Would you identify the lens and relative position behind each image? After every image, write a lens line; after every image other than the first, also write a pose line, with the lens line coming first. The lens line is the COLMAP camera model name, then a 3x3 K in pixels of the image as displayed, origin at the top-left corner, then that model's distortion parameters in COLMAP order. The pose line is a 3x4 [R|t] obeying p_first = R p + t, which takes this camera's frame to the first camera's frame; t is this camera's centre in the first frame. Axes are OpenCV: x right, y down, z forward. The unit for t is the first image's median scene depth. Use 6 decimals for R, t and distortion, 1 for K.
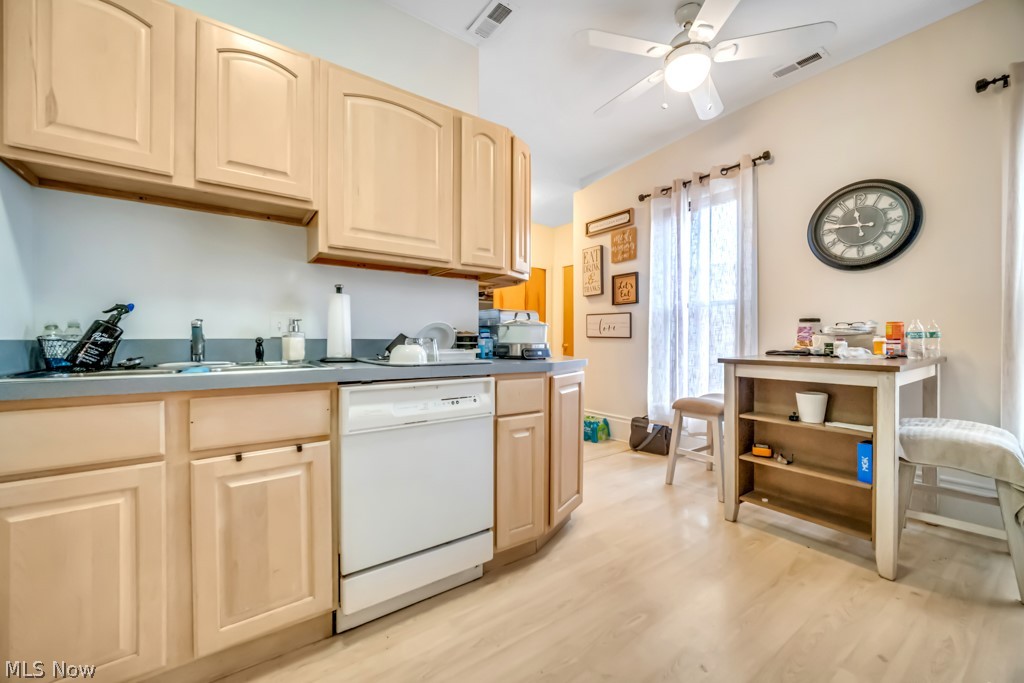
lens RADIAL K [[404.7, 0, 511.4], [0, 404.7, 338.8], [0, 0, 1]] dist [0.000495, -0.000057]
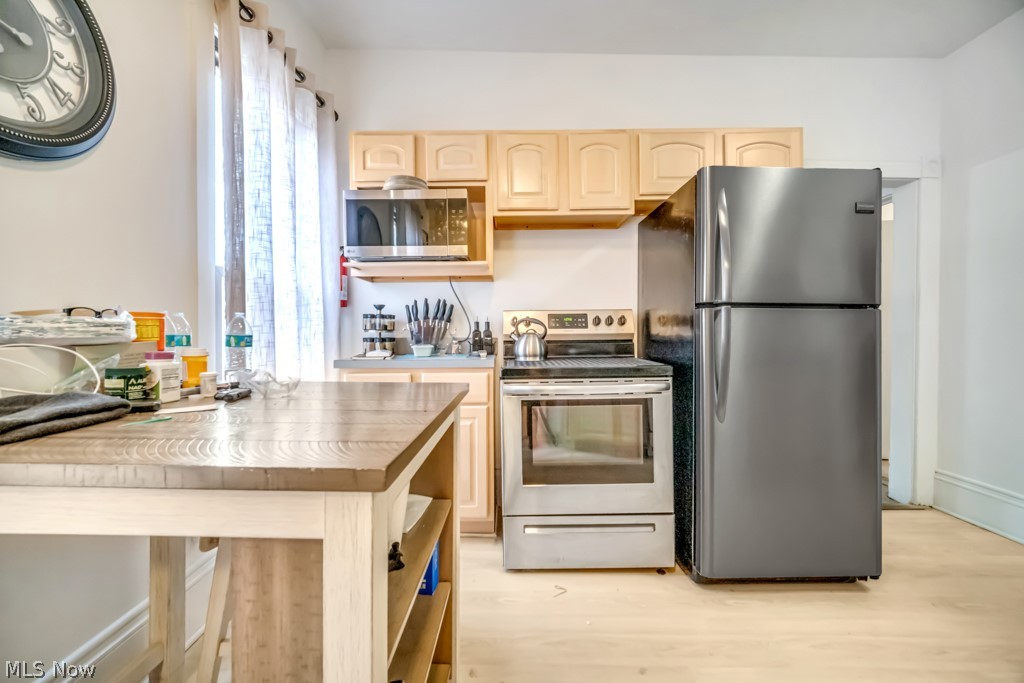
lens RADIAL K [[404.7, 0, 513.0], [0, 404.7, 337.5], [0, 0, 1]] dist [0.000495, -0.000057]
pose [[-0.802262, -0.006398, 0.596938, 0.329361], [0.004855, 0.999840, 0.017240, -0.019891], [-0.596953, 0.016729, -0.802102, 1.062690]]
